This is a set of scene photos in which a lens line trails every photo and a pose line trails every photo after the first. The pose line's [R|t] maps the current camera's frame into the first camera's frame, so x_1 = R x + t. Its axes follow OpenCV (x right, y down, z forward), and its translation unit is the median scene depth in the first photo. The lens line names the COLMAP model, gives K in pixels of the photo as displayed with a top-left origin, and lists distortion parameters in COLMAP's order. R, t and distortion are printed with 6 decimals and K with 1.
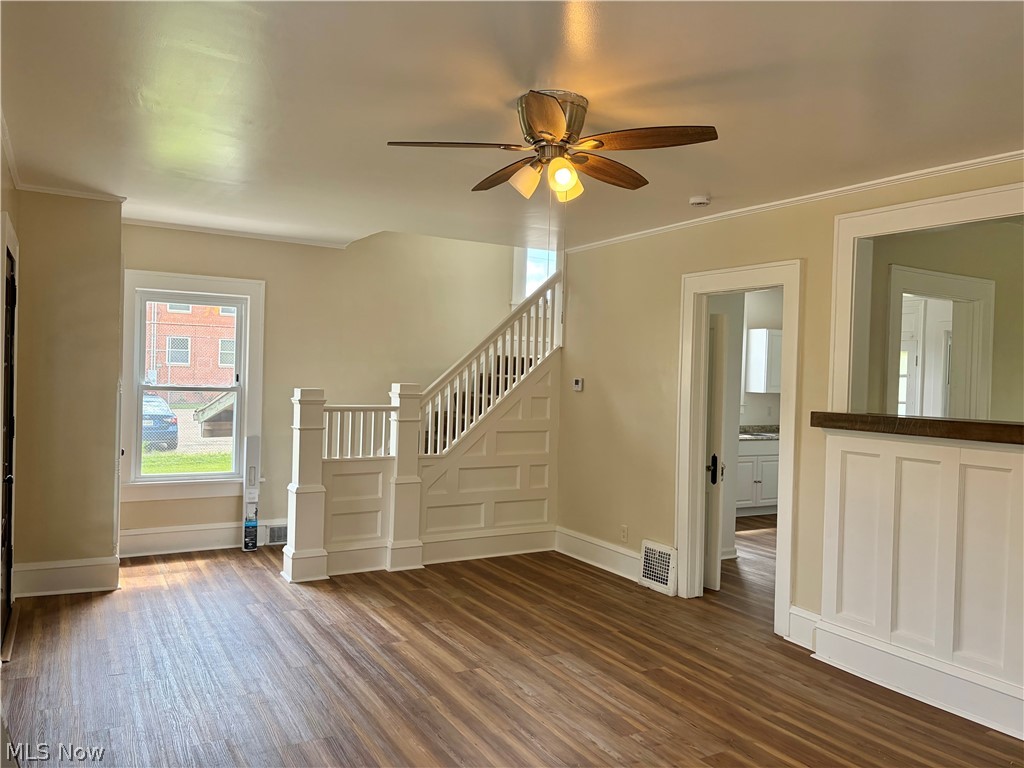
lens RADIAL K [[769.7, 0, 512.0], [0, 769.7, 384.0], [0, 0, 1]] dist [0.044770, -0.009901]
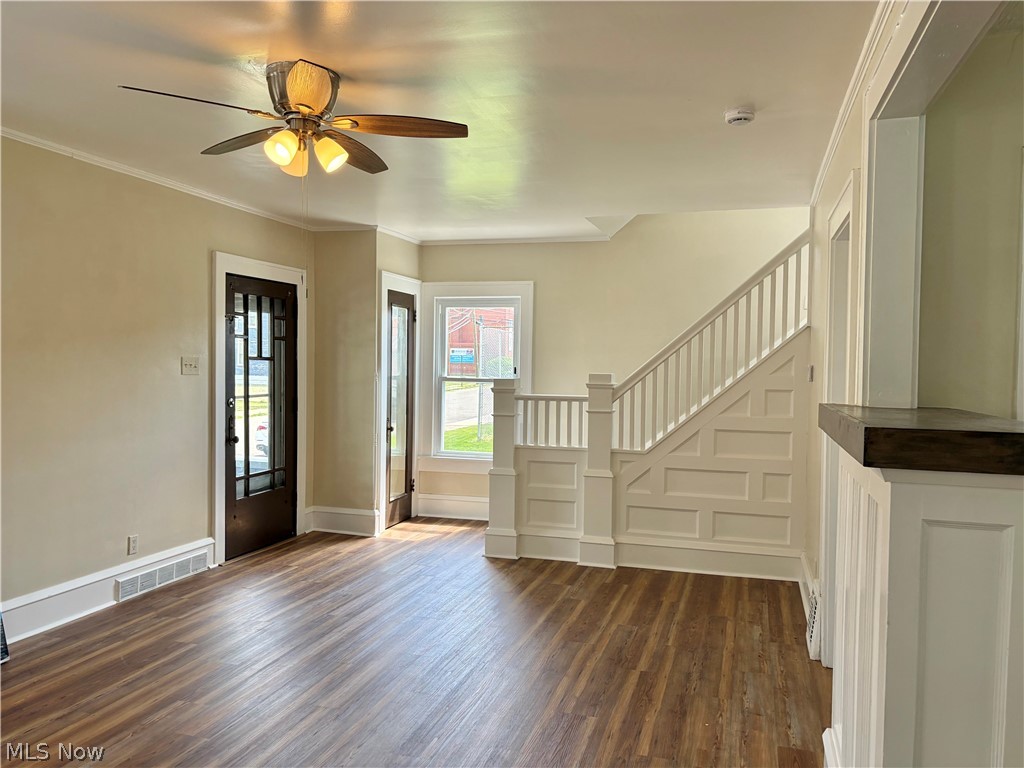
lens RADIAL K [[769.7, 0, 512.0], [0, 769.7, 384.0], [0, 0, 1]] dist [0.044770, -0.009901]
pose [[0.683121, -0.000243, -0.730305, 0.548752], [-0.004258, 0.999982, -0.004316, 0.019765], [0.730293, 0.006058, 0.683107, 0.295603]]
